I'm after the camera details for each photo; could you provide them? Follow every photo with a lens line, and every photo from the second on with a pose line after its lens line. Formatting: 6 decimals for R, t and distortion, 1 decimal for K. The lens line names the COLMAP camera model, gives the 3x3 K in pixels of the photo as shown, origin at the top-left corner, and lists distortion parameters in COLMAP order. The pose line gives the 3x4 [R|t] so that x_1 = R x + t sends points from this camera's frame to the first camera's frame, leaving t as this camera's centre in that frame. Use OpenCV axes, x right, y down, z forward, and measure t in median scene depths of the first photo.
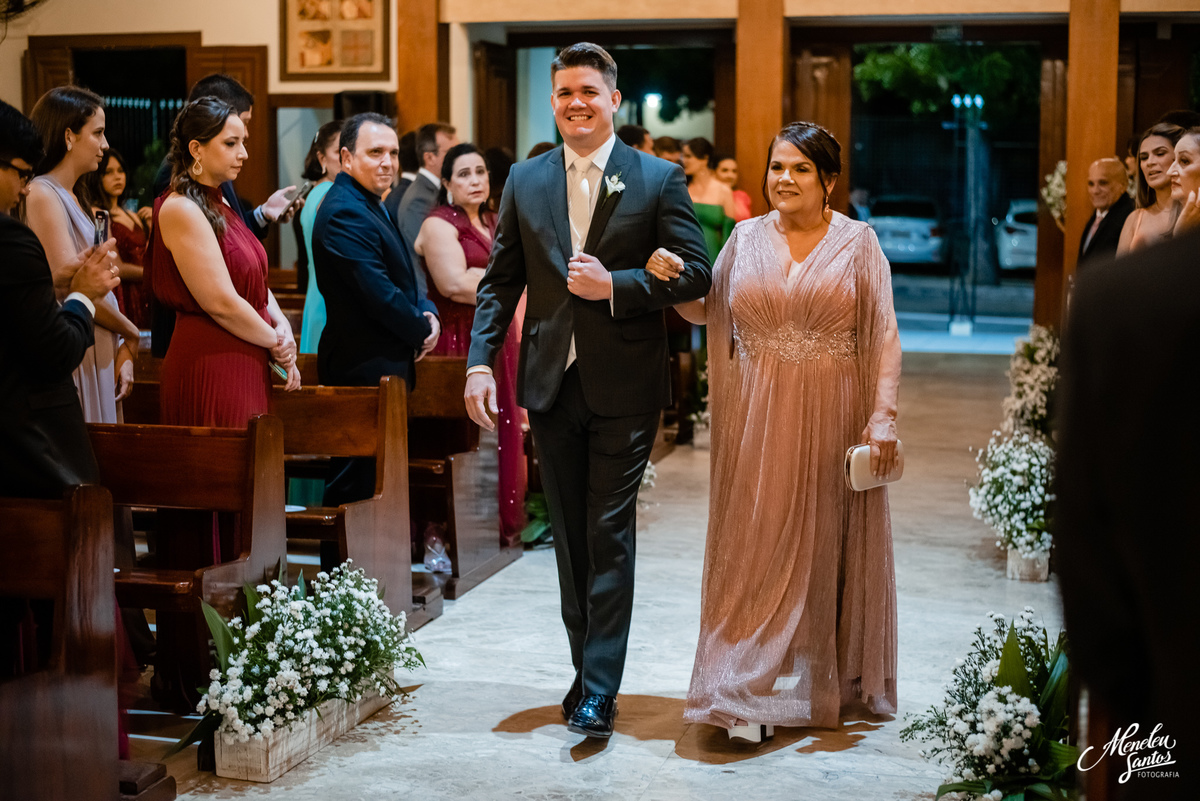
lens RADIAL K [[1780.7, 0, 600.0], [0, 1780.7, 400.5], [0, 0, 1]] dist [-0.123265, 0.058393]
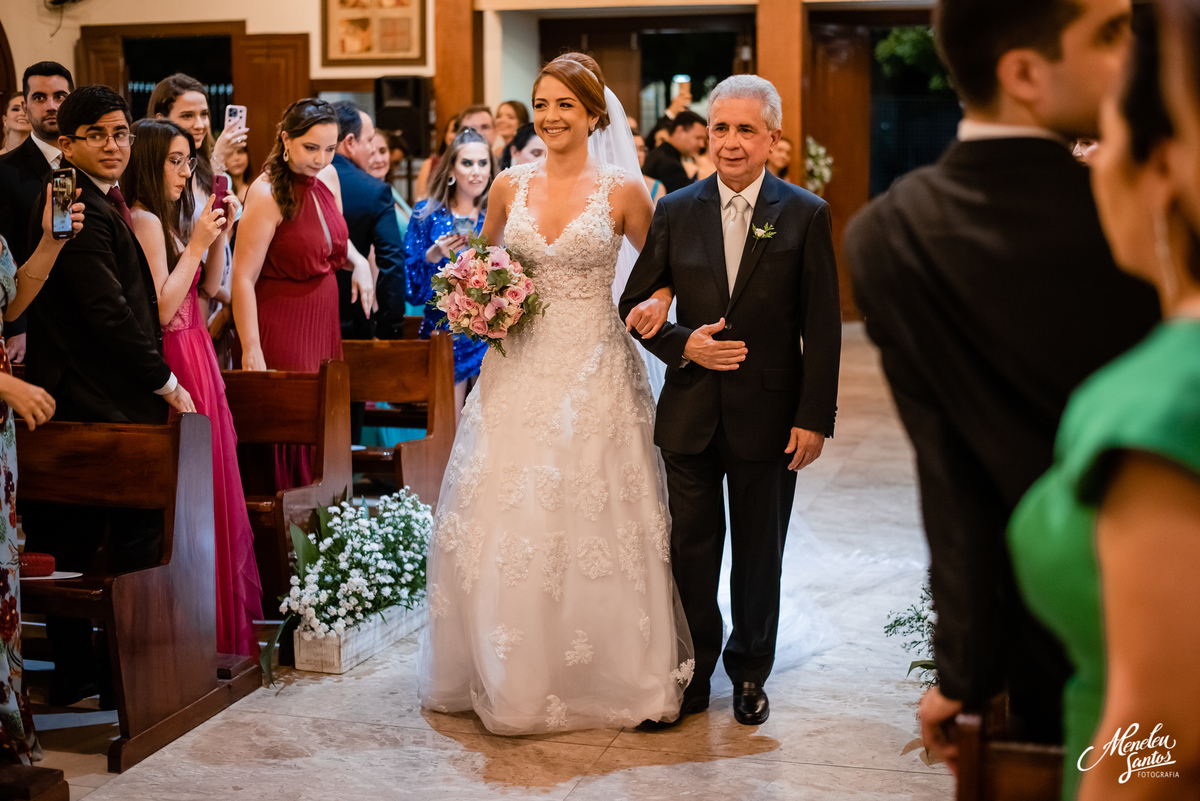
lens RADIAL K [[1780.7, 0, 600.0], [0, 1780.7, 400.5], [0, 0, 1]] dist [-0.123265, 0.058393]
pose [[0.999827, -0.005760, -0.017702, 0.004249], [0.005940, 0.999931, 0.010129, 0.023905], [0.017643, -0.010232, 0.999792, -0.152089]]
